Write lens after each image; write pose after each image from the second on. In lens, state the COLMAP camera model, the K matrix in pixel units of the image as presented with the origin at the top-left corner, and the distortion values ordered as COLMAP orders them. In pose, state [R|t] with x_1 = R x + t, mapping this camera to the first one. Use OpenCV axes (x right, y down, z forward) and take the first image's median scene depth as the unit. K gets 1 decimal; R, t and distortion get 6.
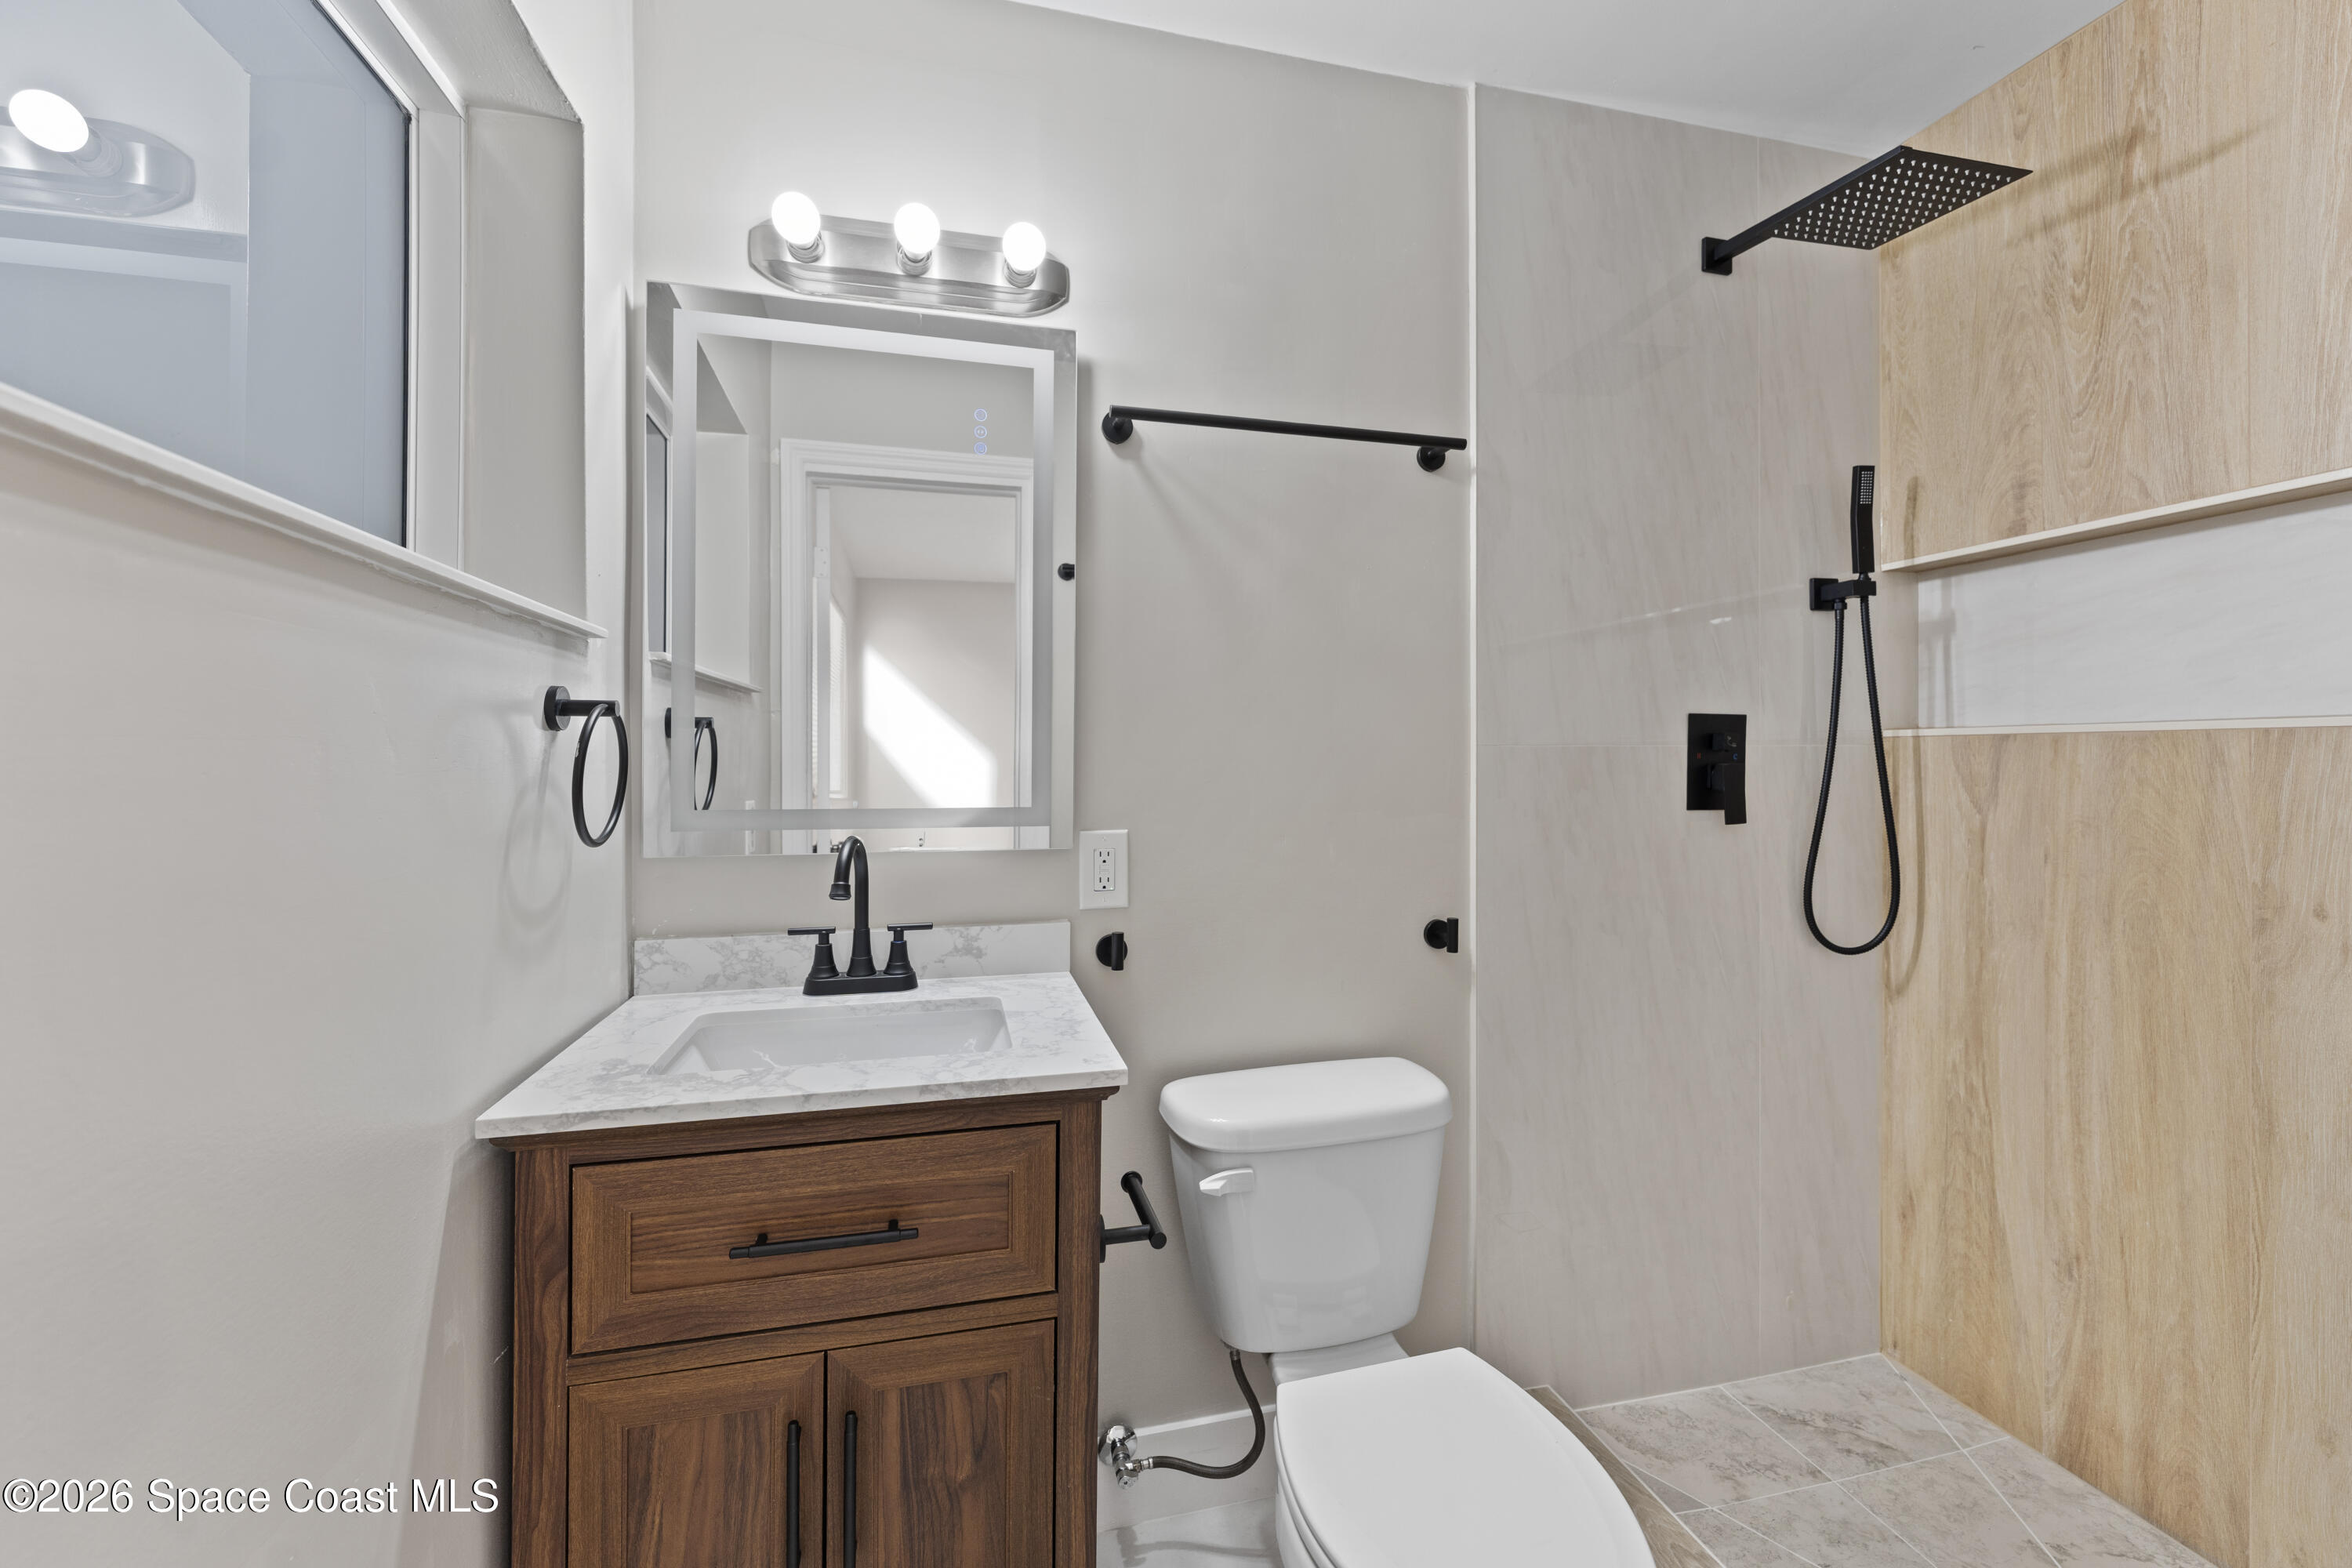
lens RADIAL K [[955.8, 0, 1171.8], [0, 955.8, 743.5], [0, 0, 1]] dist [0.000434, 0.000036]
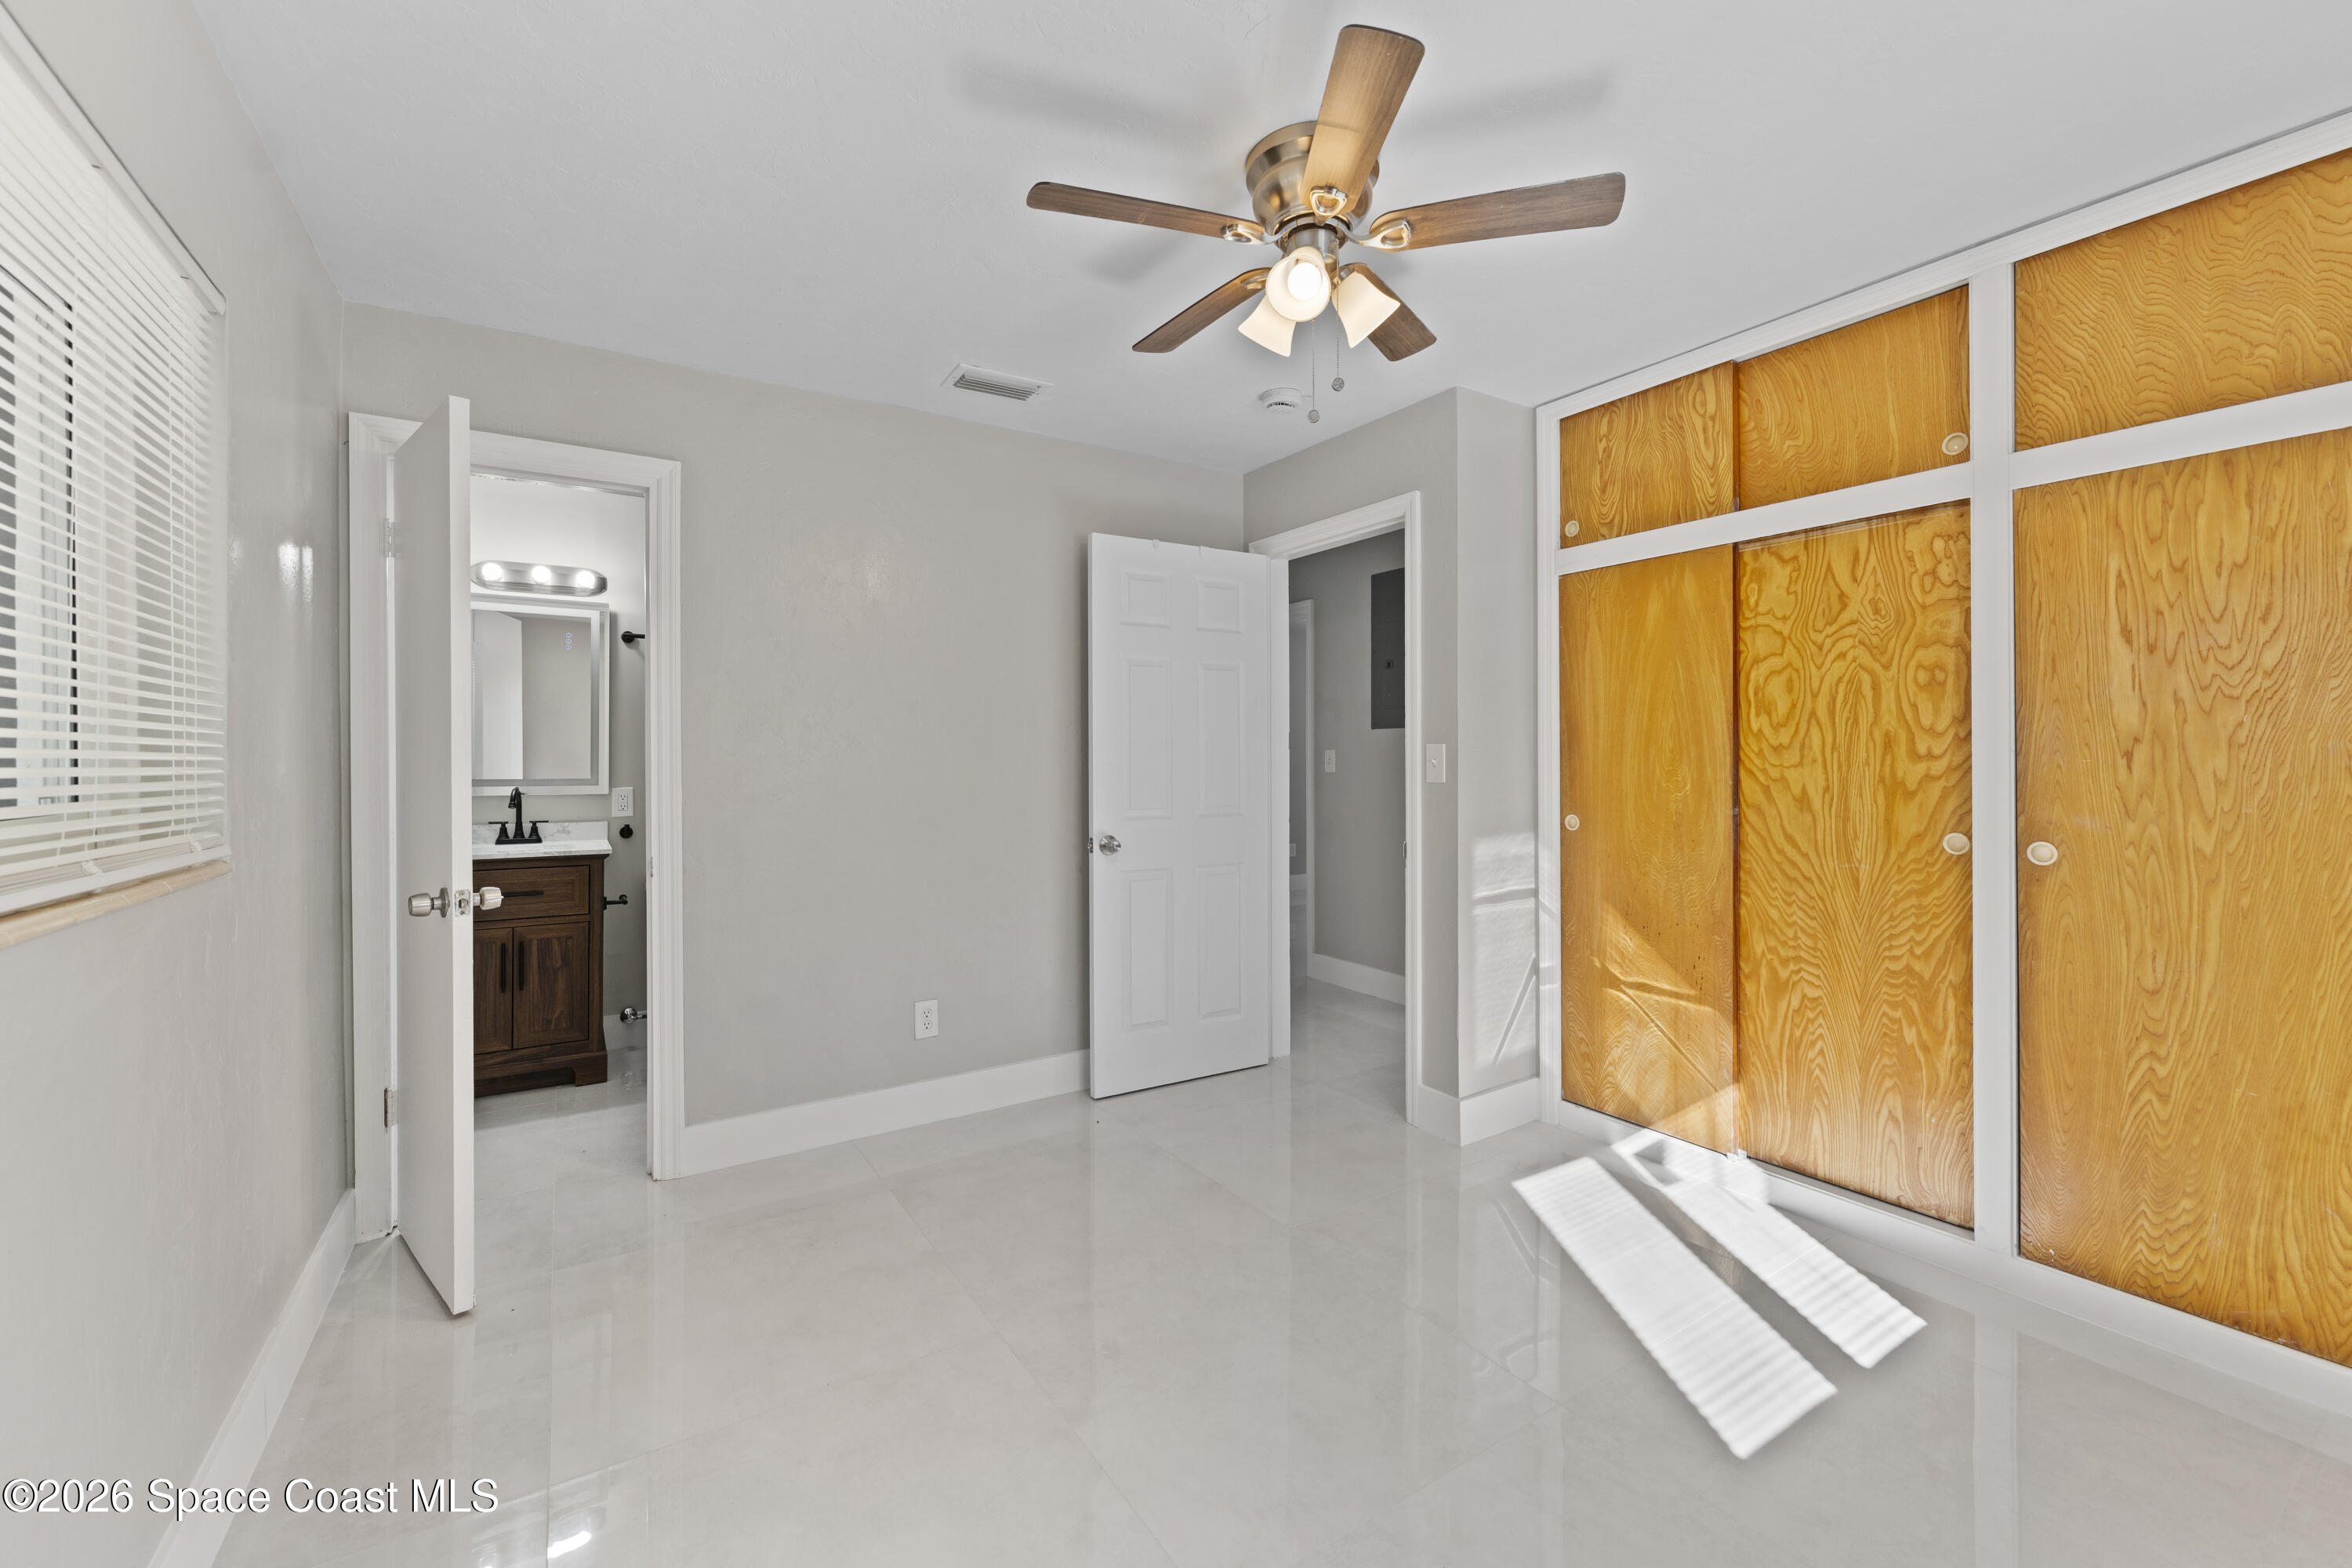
lens RADIAL K [[955.8, 0, 1171.8], [0, 955.8, 743.5], [0, 0, 1]] dist [0.000434, 0.000036]
pose [[0.945648, 0.000819, 0.325192, 0.575901], [-0.000854, 1.000000, -0.000035, -0.037120], [-0.325192, -0.000245, 0.945648, -2.281038]]
